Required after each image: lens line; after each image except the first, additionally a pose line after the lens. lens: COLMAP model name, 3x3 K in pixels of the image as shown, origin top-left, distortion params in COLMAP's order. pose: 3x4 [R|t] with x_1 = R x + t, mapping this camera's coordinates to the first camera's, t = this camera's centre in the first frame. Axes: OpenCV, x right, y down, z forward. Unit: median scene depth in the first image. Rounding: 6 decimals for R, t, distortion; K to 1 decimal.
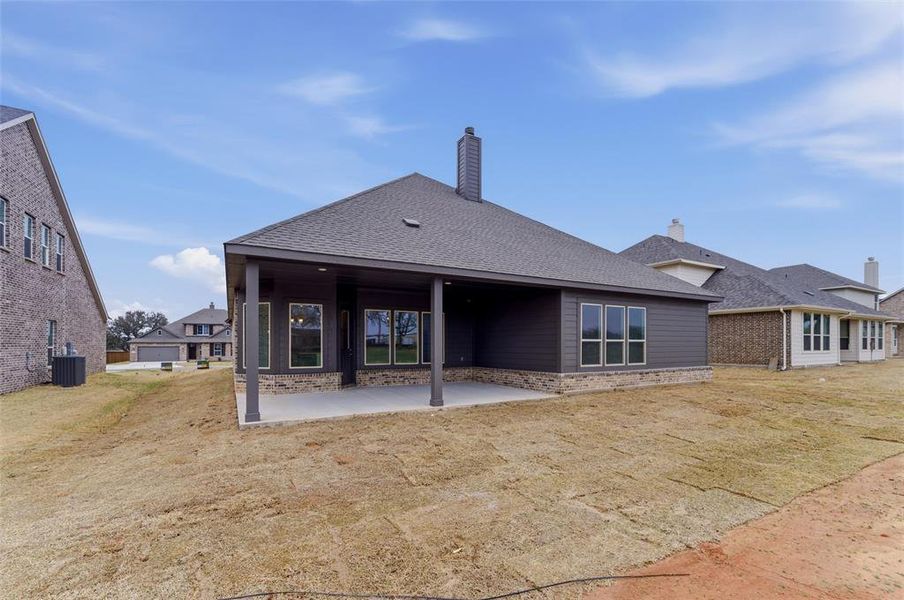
lens RADIAL K [[393.6, 0, 451.3], [0, 393.6, 344.2], [0, 0, 1]] dist [-0.002779, -0.000490]
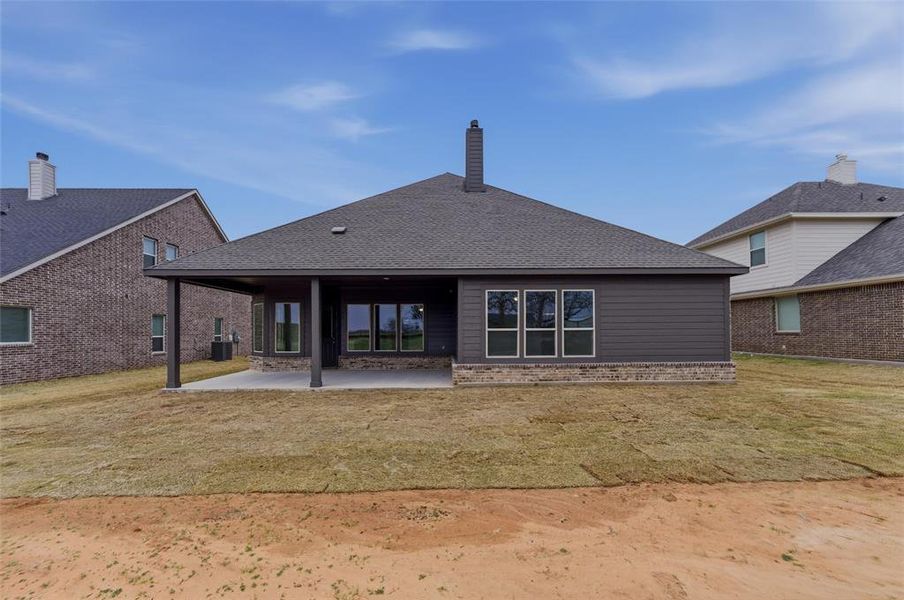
lens RADIAL K [[393.6, 0, 475.6], [0, 393.6, 326.1], [0, 0, 1]] dist [-0.002779, -0.000490]
pose [[0.878319, -0.010786, -0.477953, 0.696560], [0.005855, 0.999913, -0.011806, -0.006603], [0.478039, 0.007571, 0.878306, 0.144485]]
